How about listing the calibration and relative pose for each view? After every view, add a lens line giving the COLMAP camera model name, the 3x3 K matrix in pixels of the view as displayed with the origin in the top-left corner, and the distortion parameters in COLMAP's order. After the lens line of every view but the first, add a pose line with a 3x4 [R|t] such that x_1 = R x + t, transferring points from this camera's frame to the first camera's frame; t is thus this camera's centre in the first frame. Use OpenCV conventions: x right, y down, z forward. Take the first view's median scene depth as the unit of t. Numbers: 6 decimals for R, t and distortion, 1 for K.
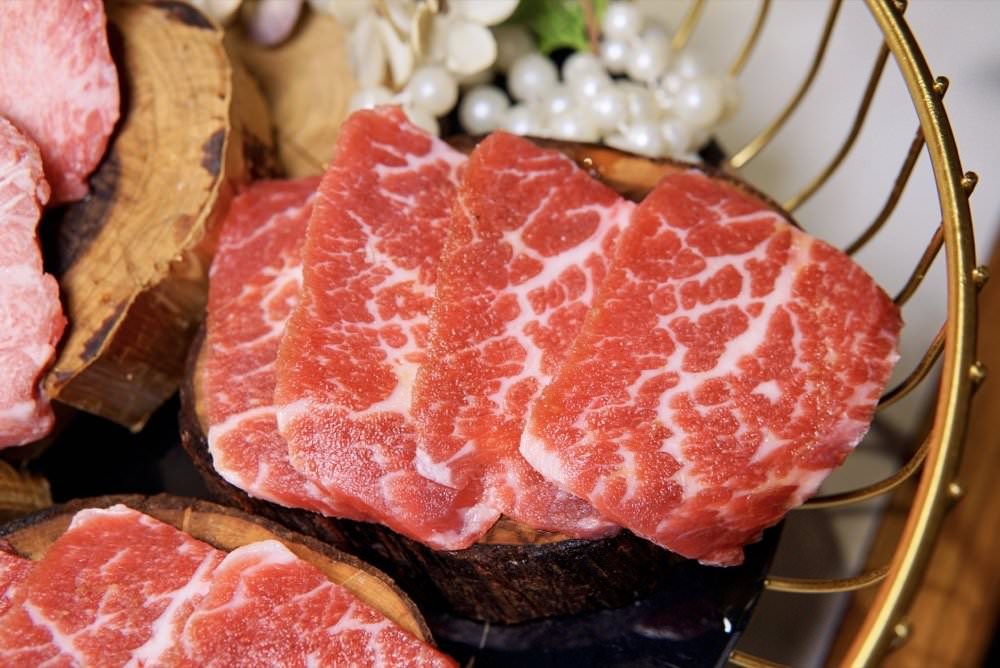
lens RADIAL K [[1467.2, 0, 495.9], [0, 1467.2, 325.4], [0, 0, 1]] dist [0.004232, 0.000000]
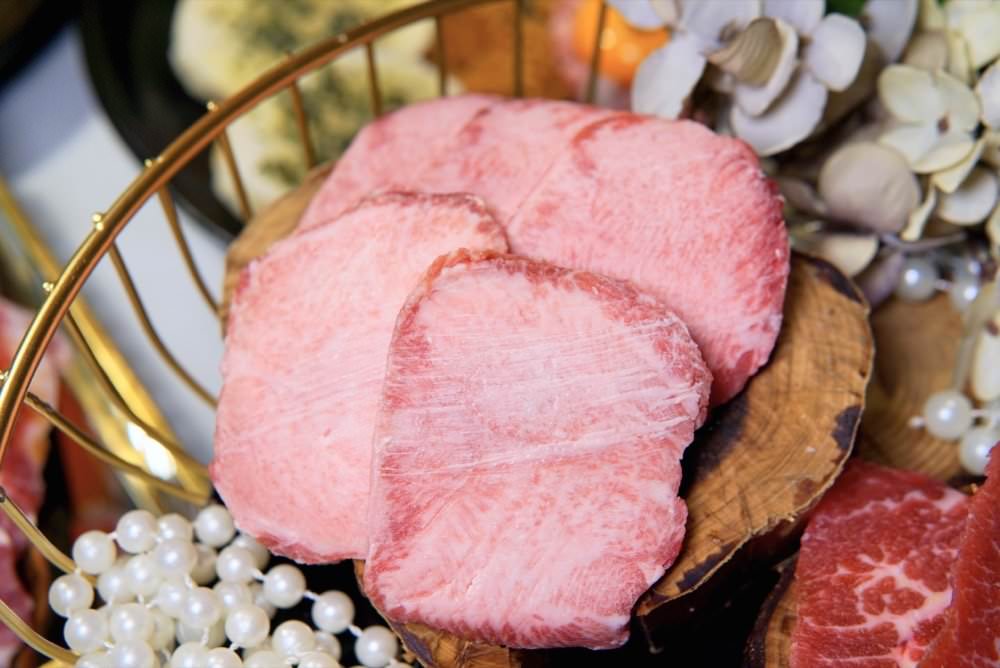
lens RADIAL K [[1467.2, 0, 440.7], [0, 1467.2, 277.7], [0, 0, 1]] dist [0.004232, 0.000000]
pose [[0.944575, 0.326238, -0.036694, -0.476160], [-0.328291, 0.939230, -0.100355, -0.022022], [0.001725, 0.106839, 0.994275, -0.017429]]
